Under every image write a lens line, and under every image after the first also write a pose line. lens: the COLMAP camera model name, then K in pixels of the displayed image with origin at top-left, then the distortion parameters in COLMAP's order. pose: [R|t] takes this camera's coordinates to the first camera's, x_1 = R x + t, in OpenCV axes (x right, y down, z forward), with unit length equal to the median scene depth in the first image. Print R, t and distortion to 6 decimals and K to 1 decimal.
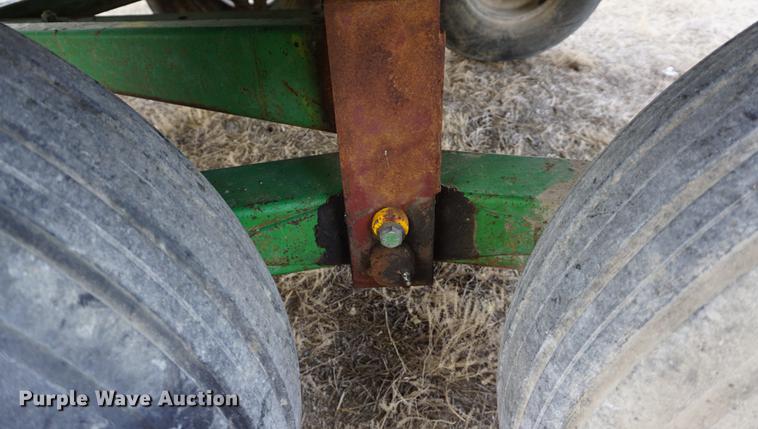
lens RADIAL K [[511.4, 0, 381.8], [0, 511.4, 217.2], [0, 0, 1]] dist [-0.036363, 0.019713]
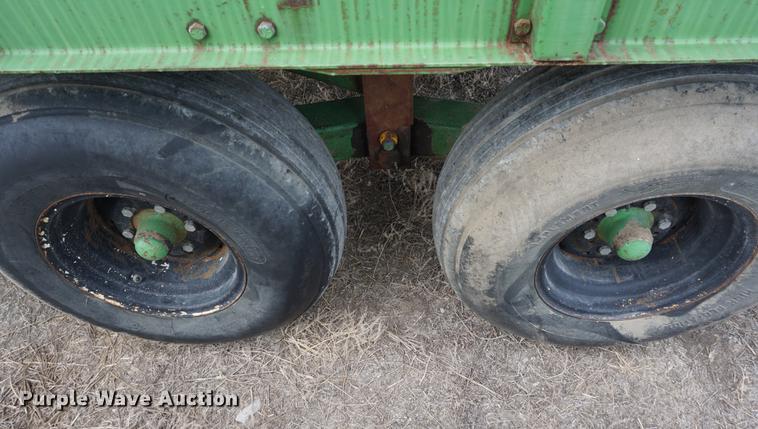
lens RADIAL K [[511.4, 0, 378.8], [0, 511.4, 216.9], [0, 0, 1]] dist [-0.036363, 0.019713]
pose [[0.999066, 0.028500, -0.032491, 0.052588], [-0.020353, 0.973441, 0.228032, -0.148913], [0.038127, -0.227157, 0.973111, -1.071852]]
